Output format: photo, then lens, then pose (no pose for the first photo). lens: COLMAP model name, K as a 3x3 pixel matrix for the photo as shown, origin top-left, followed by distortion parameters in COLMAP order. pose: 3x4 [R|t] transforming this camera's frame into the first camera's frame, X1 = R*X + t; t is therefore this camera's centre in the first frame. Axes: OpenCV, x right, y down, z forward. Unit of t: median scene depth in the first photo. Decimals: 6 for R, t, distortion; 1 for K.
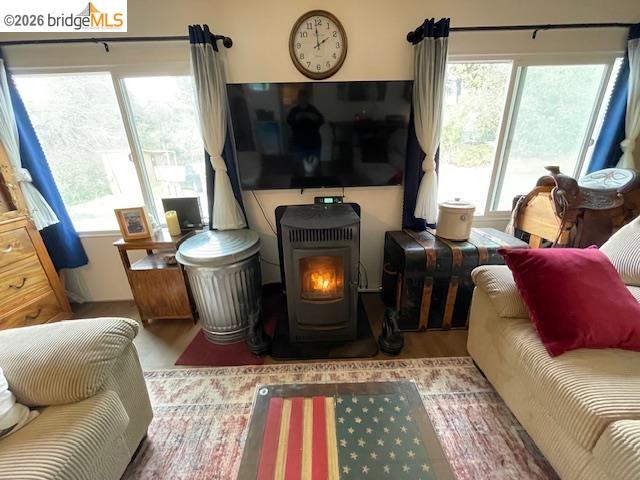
lens RADIAL K [[257.9, 0, 316.4], [0, 257.9, 239.8], [0, 0, 1]] dist [-0.004049, 0.000044]
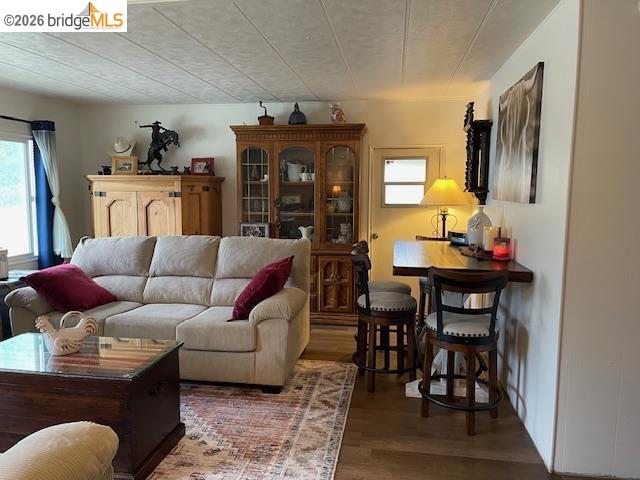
lens RADIAL K [[483.6, 0, 315.6], [0, 483.6, 239.2], [0, 0, 1]] dist [0.076261, -0.074799]
pose [[0.183237, -0.073610, 0.980309, -1.135623], [0.330557, 0.943742, 0.009077, 0.261429], [-0.925827, 0.322385, 0.197261, -0.749101]]
